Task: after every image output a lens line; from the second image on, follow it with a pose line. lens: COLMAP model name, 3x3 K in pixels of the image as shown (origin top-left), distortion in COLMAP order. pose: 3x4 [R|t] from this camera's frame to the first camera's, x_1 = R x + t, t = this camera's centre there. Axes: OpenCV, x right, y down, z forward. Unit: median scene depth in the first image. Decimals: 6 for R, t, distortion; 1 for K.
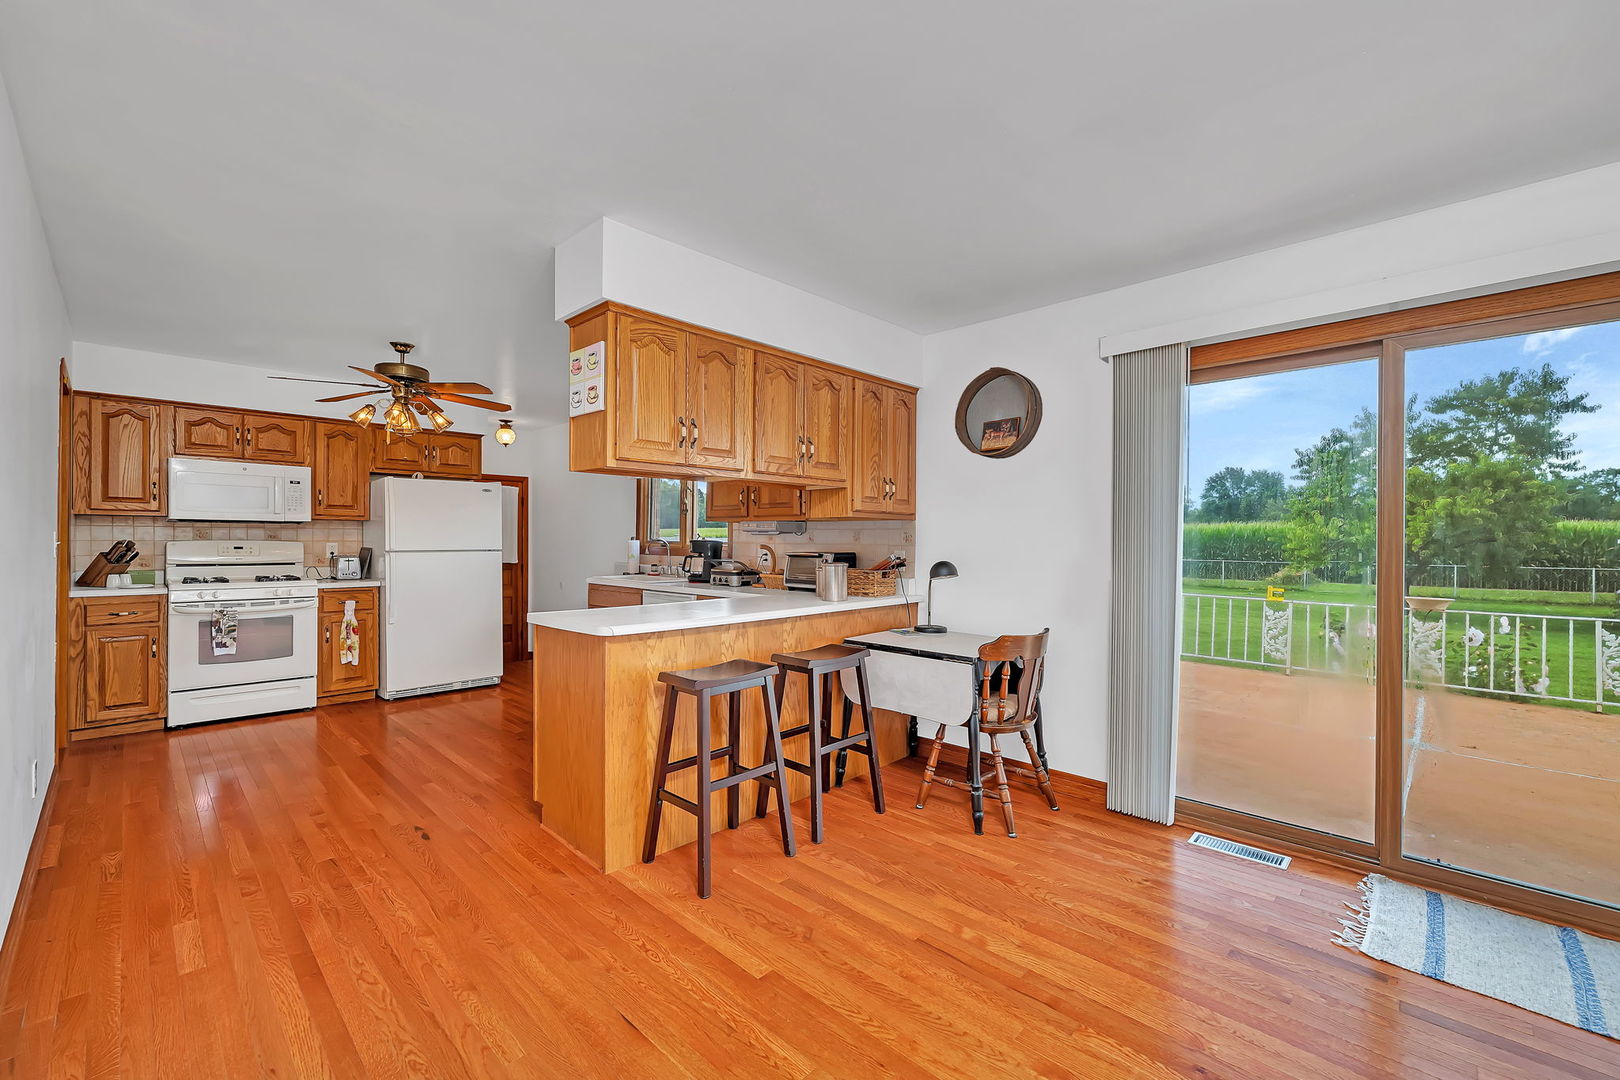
lens RADIAL K [[663.6, 0, 812.5], [0, 663.6, 543.7], [0, 0, 1]] dist [-0.000059, -0.000834]
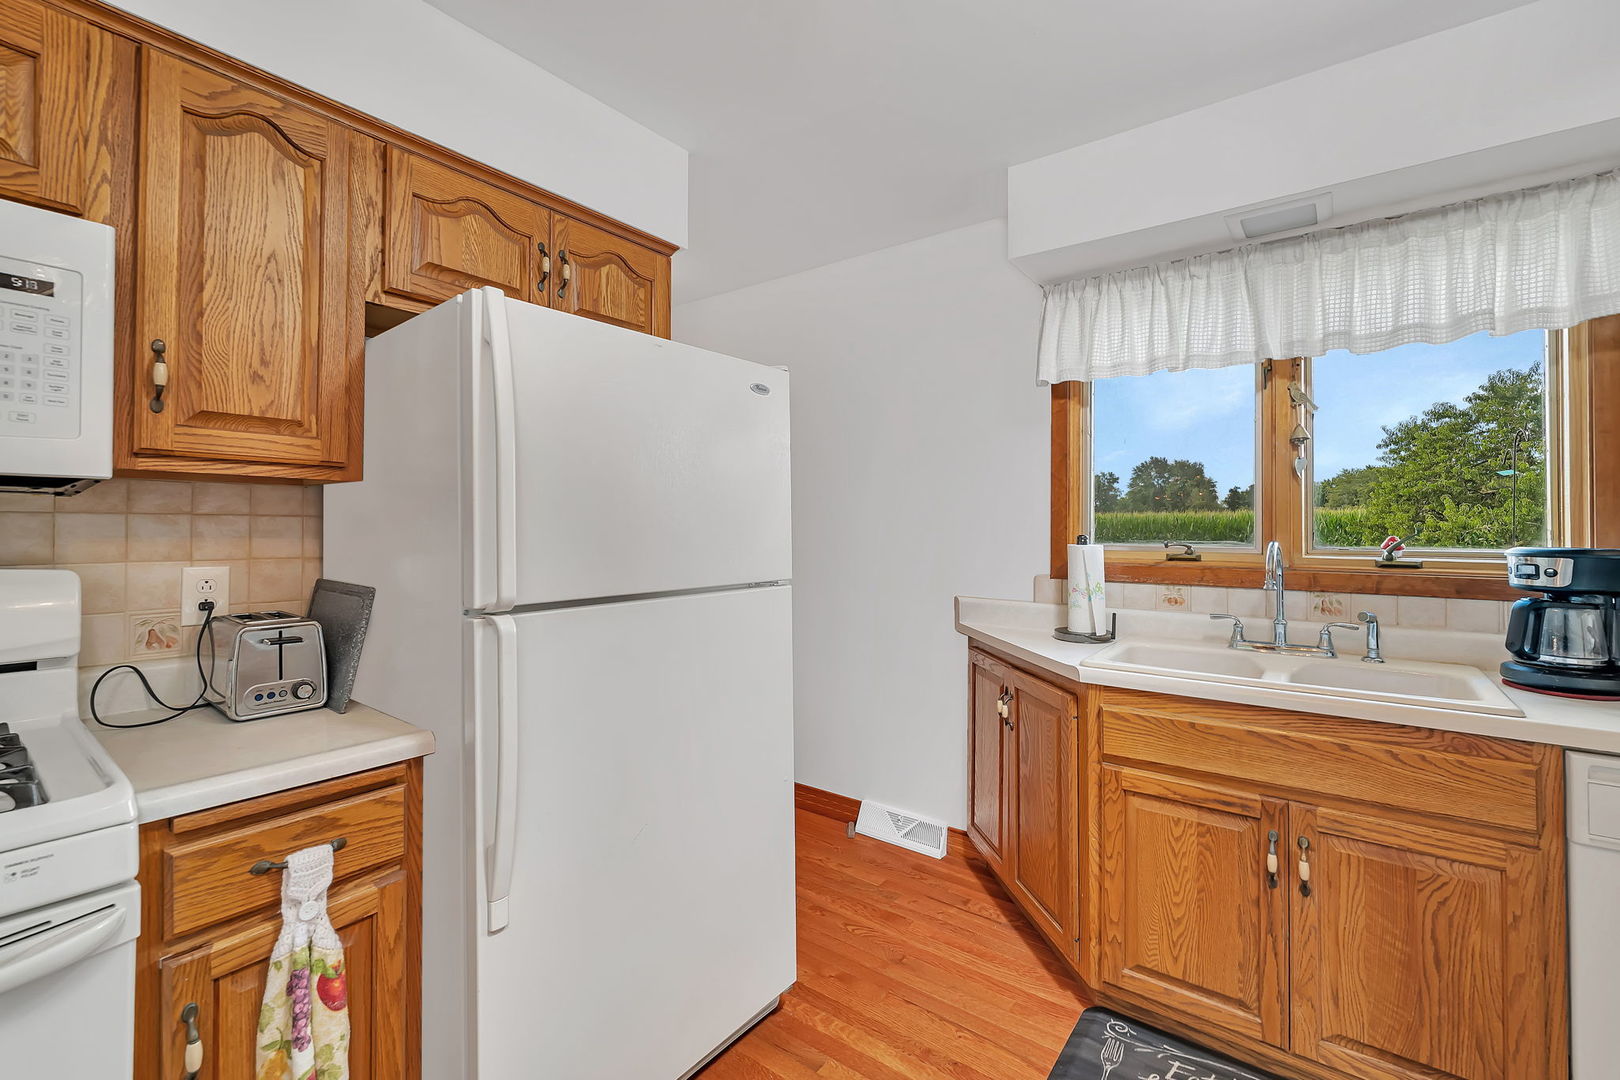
lens RADIAL K [[663.6, 0, 788.4], [0, 663.6, 518.8], [0, 0, 1]] dist [-0.000059, -0.000834]
pose [[0.992471, -0.001181, 0.122470, -0.606857], [0.003767, 0.999775, -0.020885, -0.016002], [-0.122418, 0.021189, 0.992252, 0.817606]]
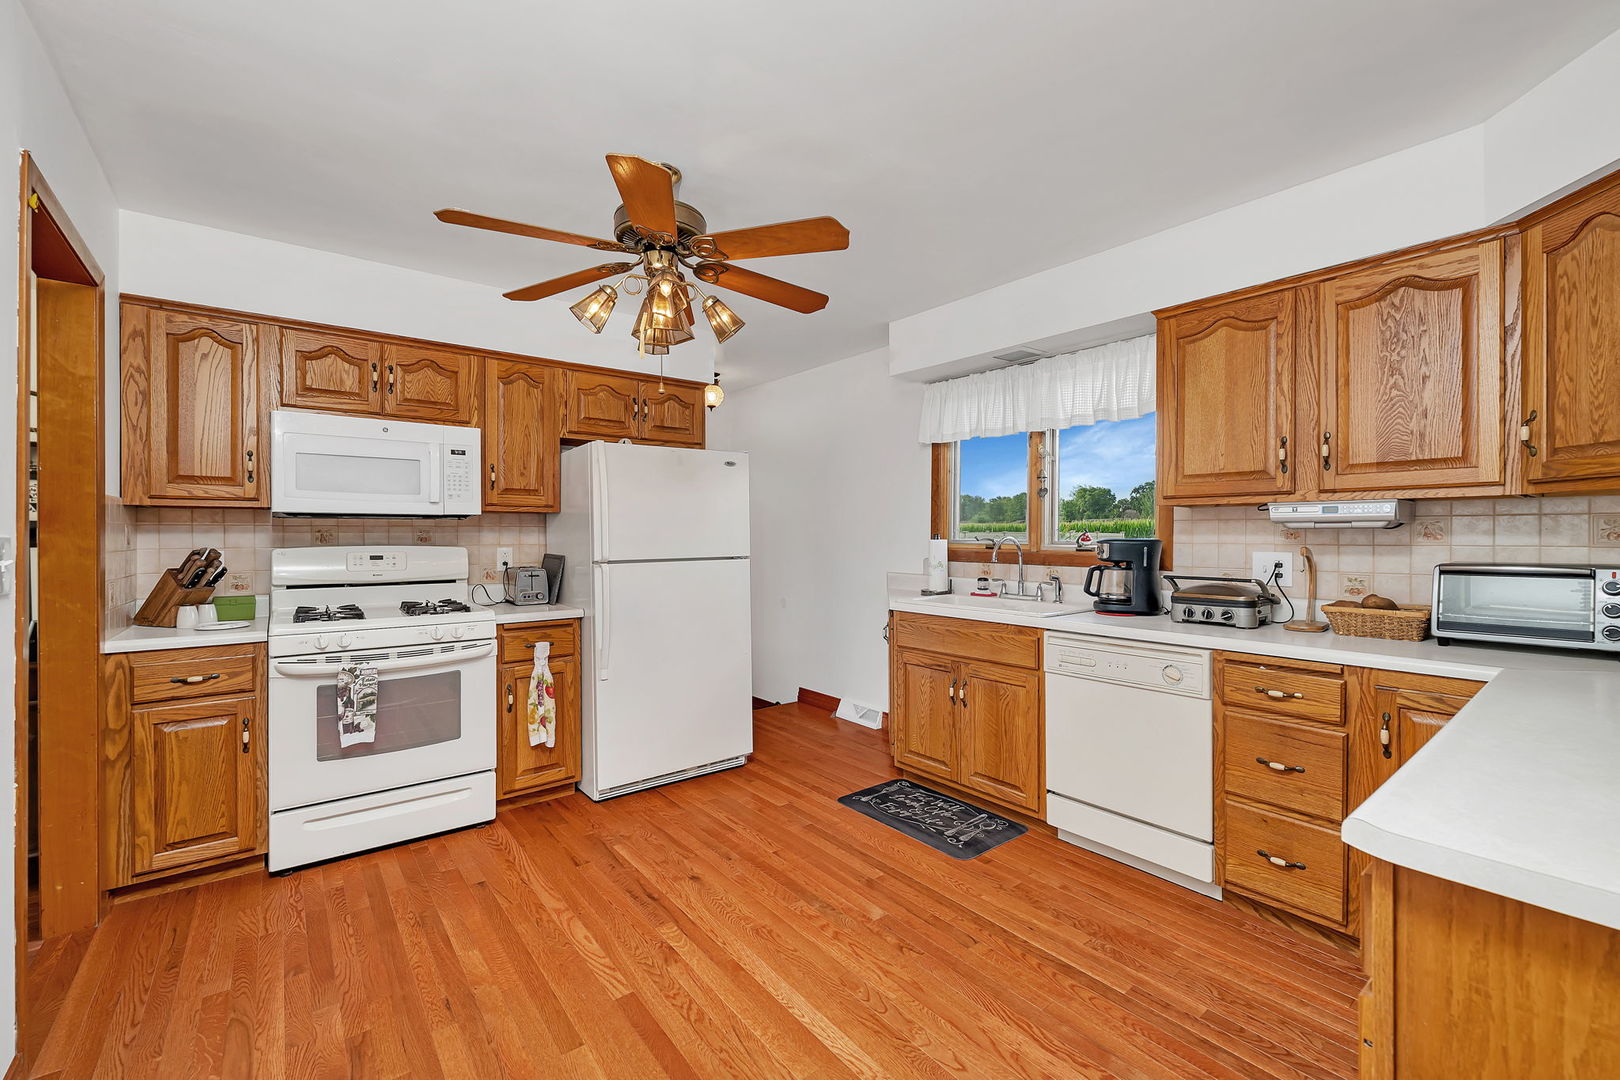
lens RADIAL K [[663.6, 0, 809.6], [0, 663.6, 537.0], [0, 0, 1]] dist [-0.000059, -0.000834]
pose [[0.991968, -0.008933, -0.126176, -0.395639], [0.008476, 0.999955, -0.004157, -0.007895], [0.126208, 0.003055, 0.991999, 0.446962]]
